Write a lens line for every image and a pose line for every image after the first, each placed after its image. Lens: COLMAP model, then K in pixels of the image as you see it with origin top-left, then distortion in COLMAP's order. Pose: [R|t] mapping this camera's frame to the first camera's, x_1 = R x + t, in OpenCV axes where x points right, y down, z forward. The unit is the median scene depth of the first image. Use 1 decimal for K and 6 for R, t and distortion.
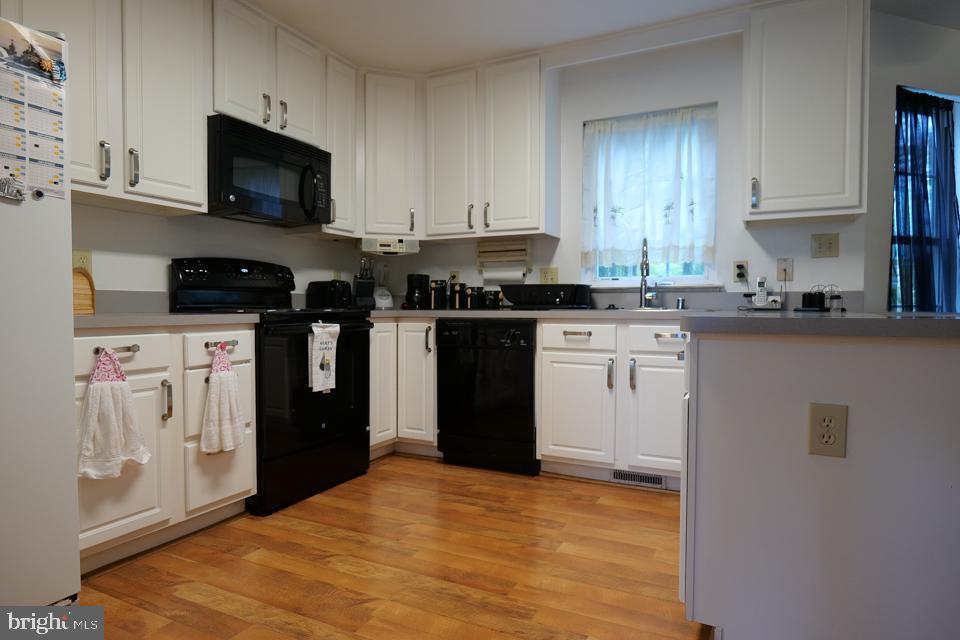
lens RADIAL K [[566.5, 0, 480.0], [0, 566.5, 320.0], [0, 0, 1]] dist [-0.010752, 0.002175]
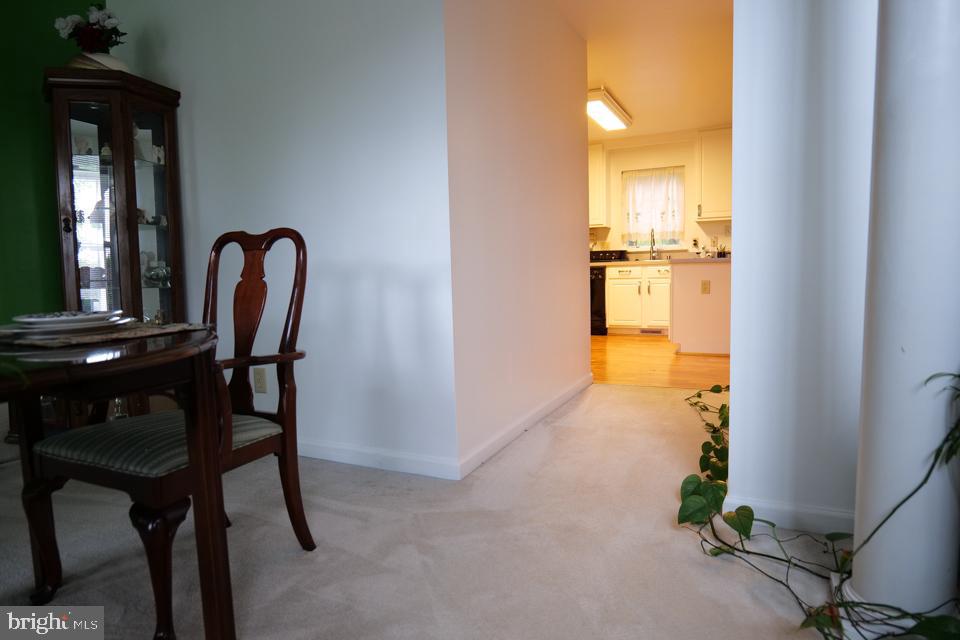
lens RADIAL K [[560.2, 0, 480.0], [0, 560.2, 320.0], [0, 0, 1]] dist [-0.014196, 0.002450]
pose [[0.999559, -0.026785, 0.012841, -0.425276], [0.025910, 0.997610, 0.064057, 0.055630], [-0.014526, -0.063696, 0.997864, -1.209692]]
